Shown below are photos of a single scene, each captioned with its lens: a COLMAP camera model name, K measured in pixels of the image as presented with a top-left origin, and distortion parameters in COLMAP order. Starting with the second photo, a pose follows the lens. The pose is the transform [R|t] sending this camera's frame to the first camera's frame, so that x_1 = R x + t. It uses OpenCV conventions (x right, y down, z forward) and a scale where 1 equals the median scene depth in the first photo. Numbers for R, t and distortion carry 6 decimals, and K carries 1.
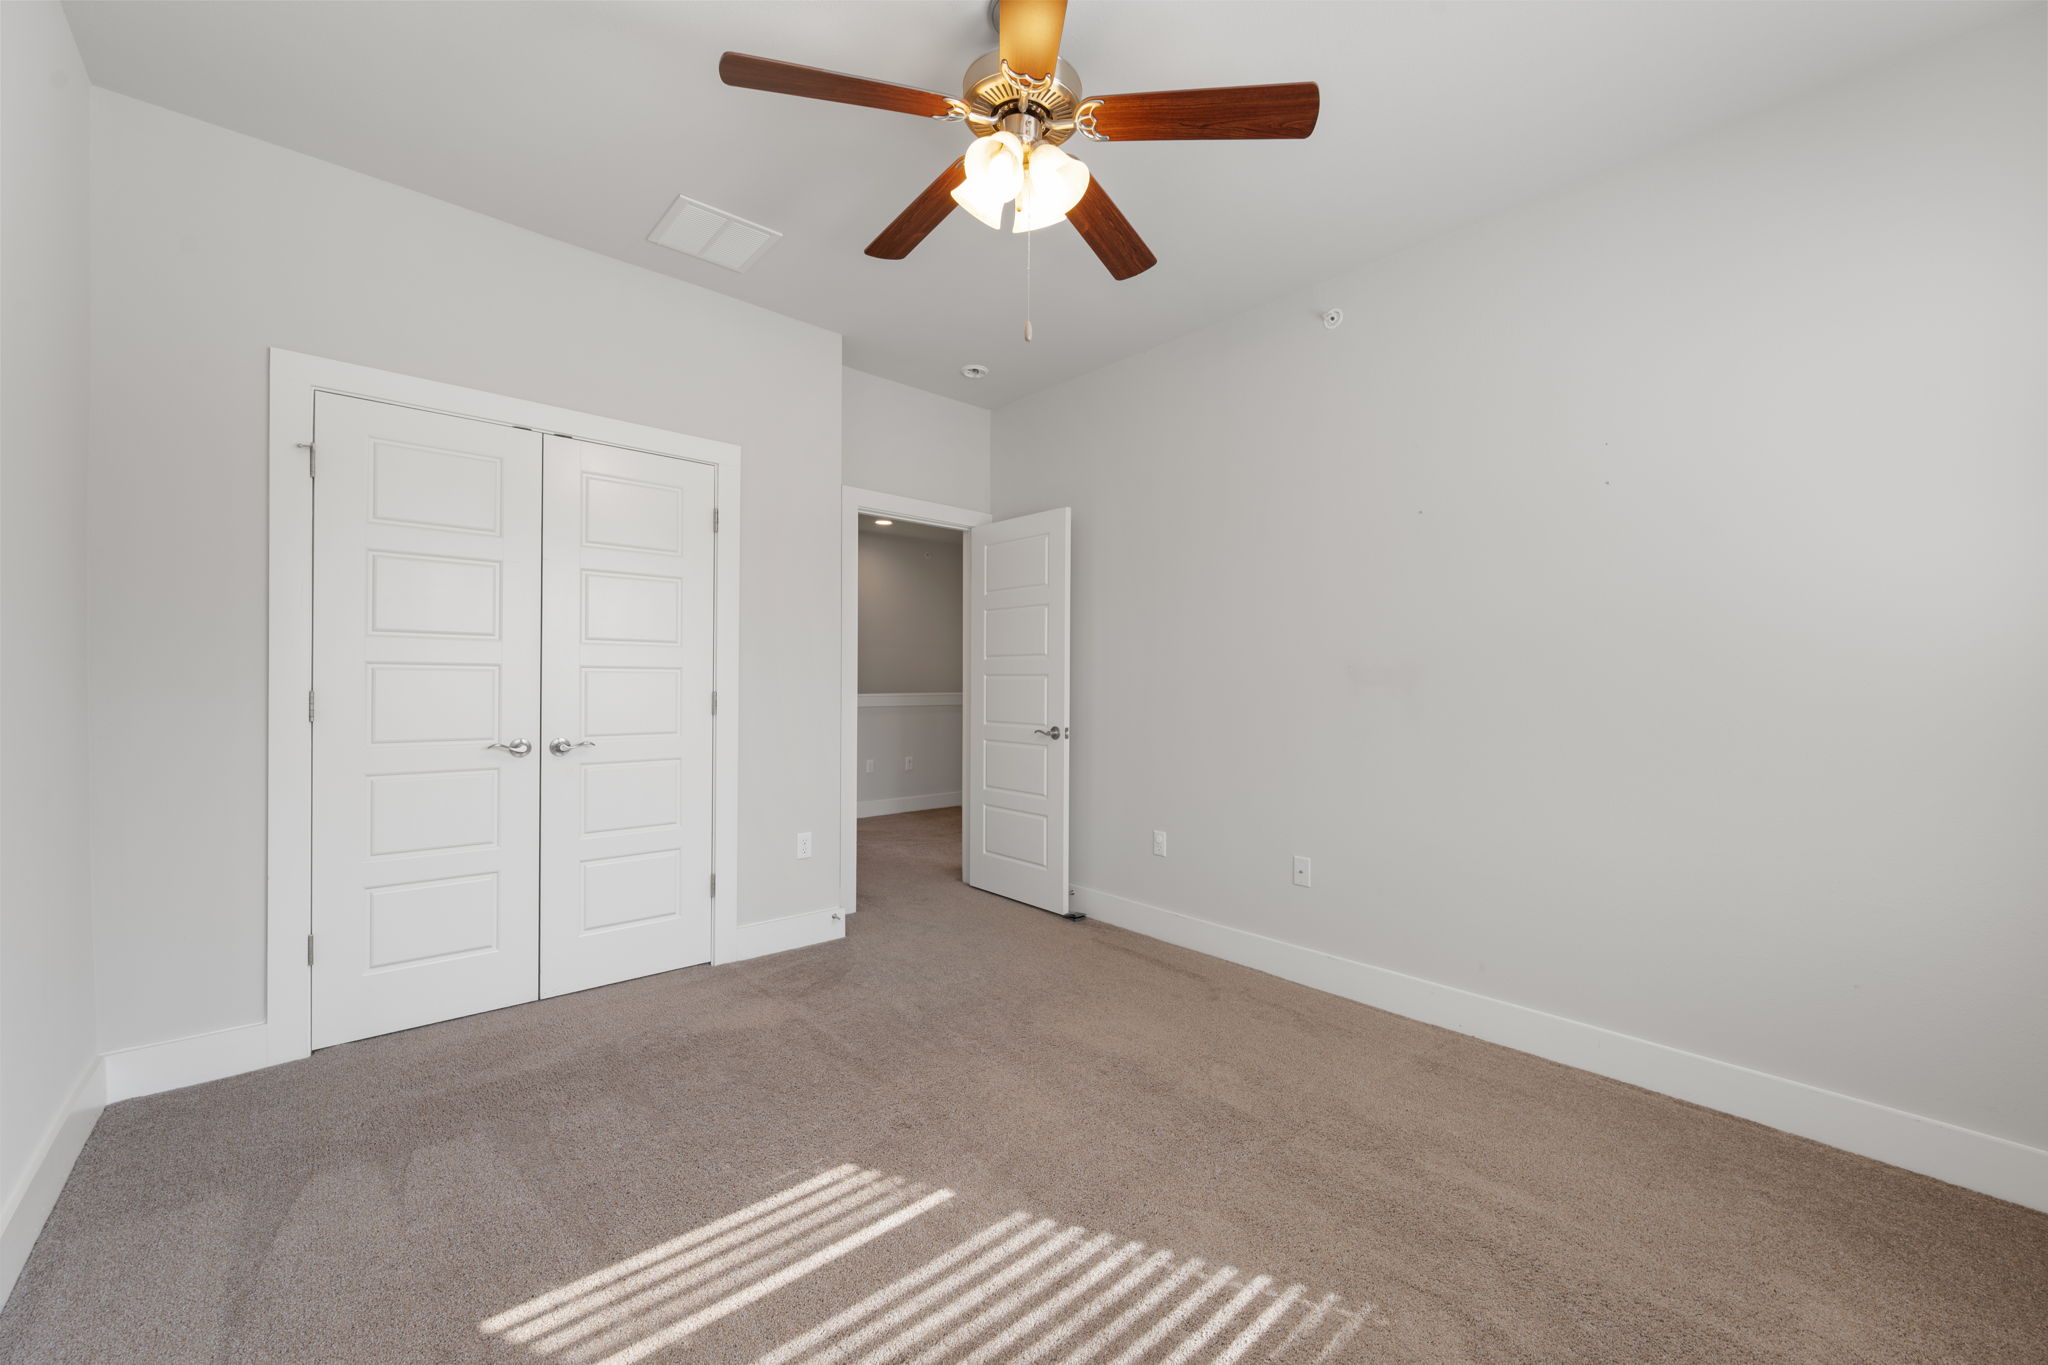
lens RADIAL K [[801.1, 0, 1030.6], [0, 801.1, 683.9], [0, 0, 1]] dist [-0.000640, 0.000217]
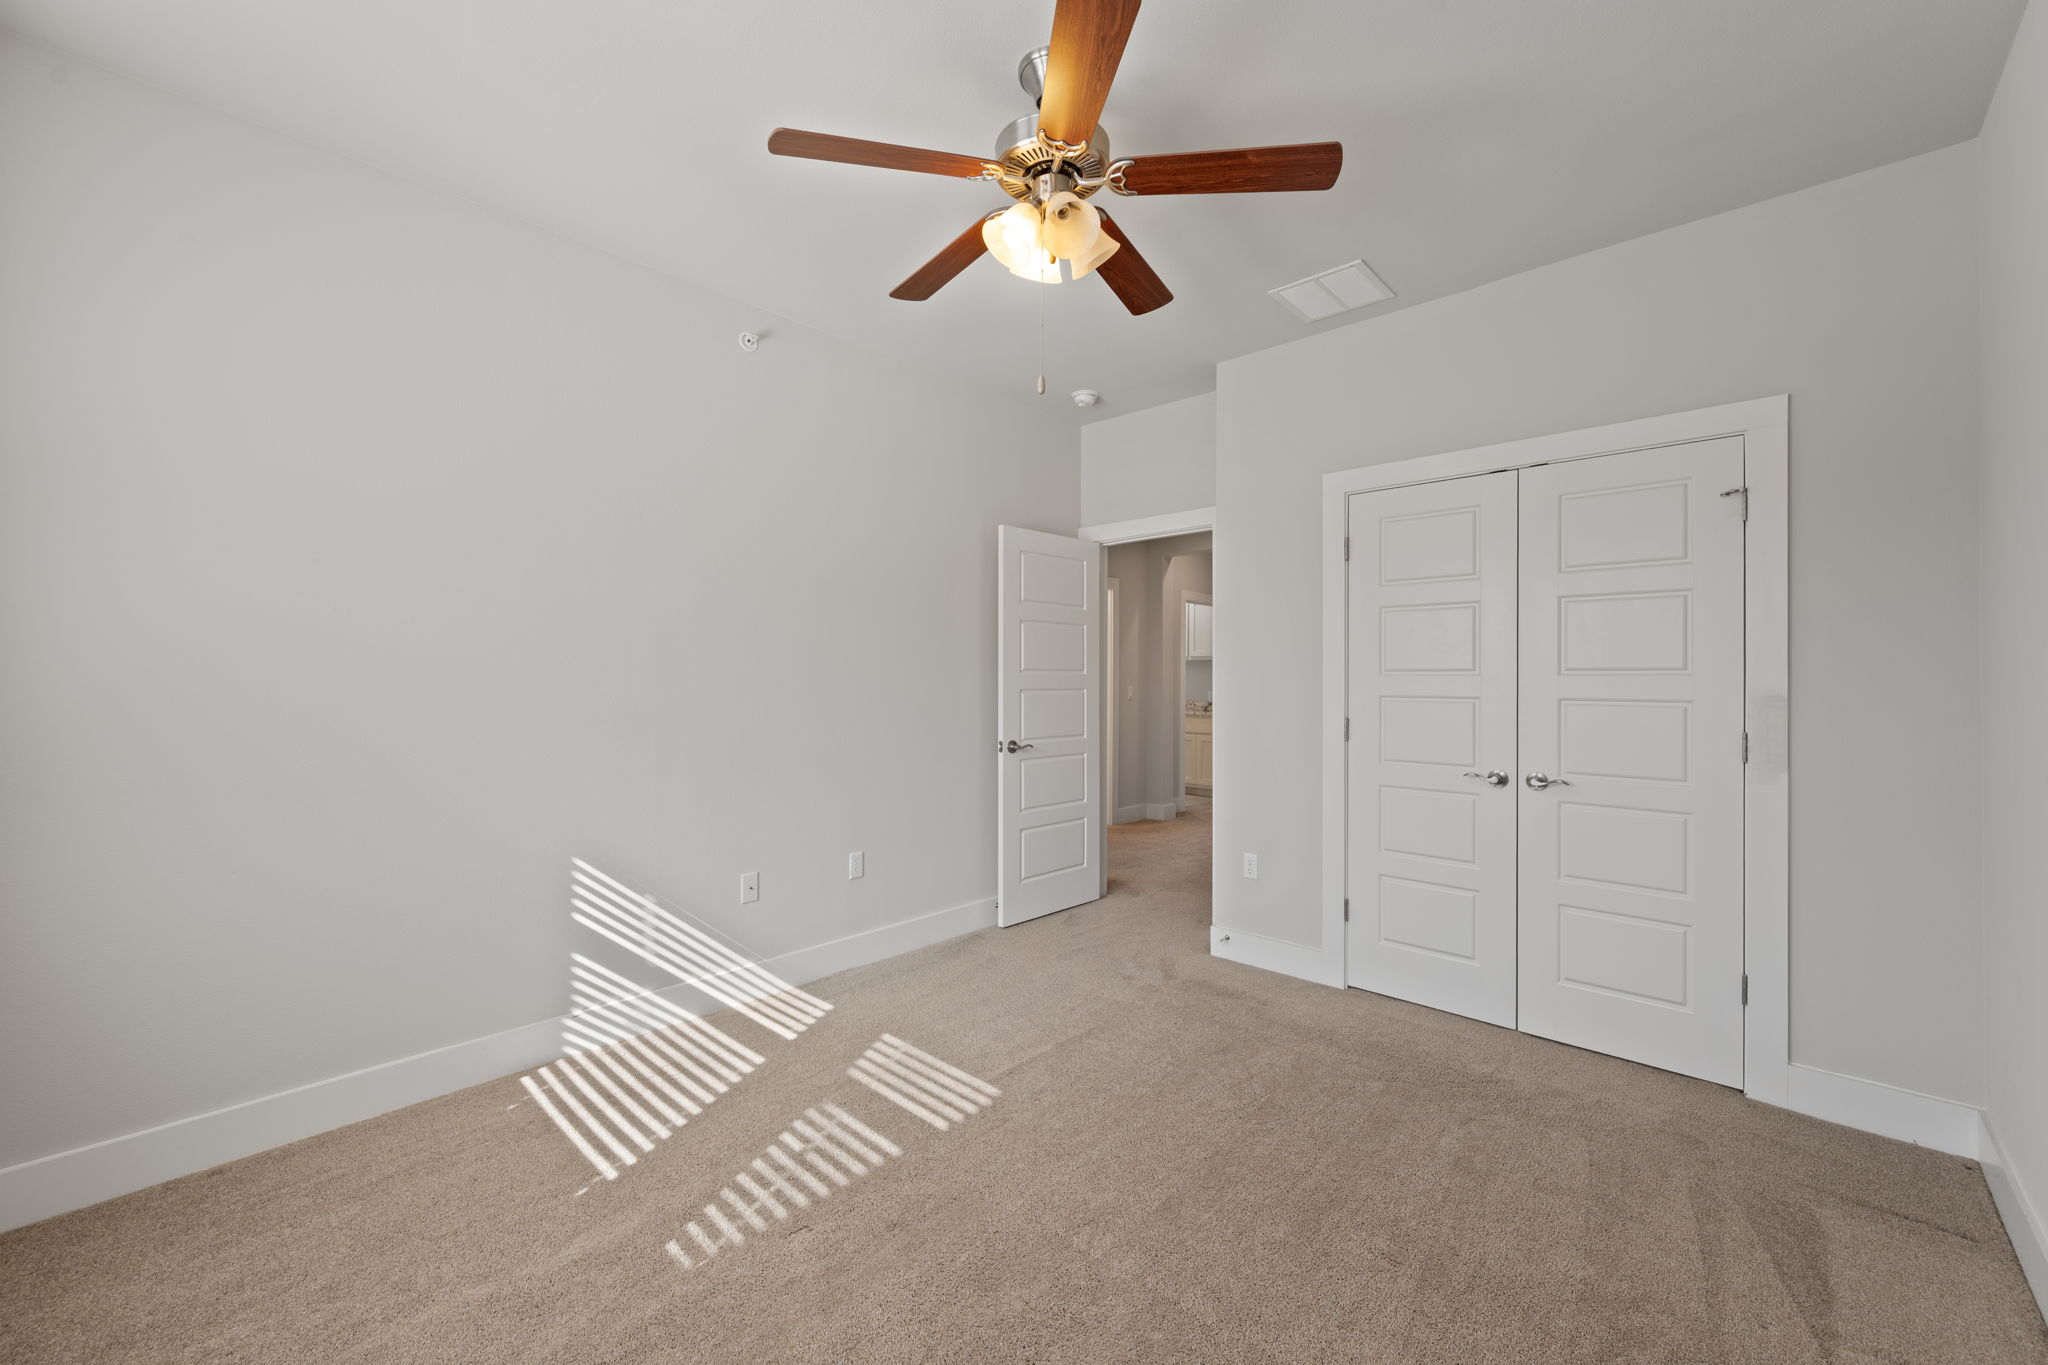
lens RADIAL K [[801.1, 0, 1030.6], [0, 801.1, 683.9], [0, 0, 1]] dist [-0.000640, 0.000217]
pose [[0.084101, -0.028830, -0.996040, 0.359552], [-0.015161, 0.999429, -0.030208, -0.001104], [0.996342, 0.017642, 0.083616, 0.317849]]
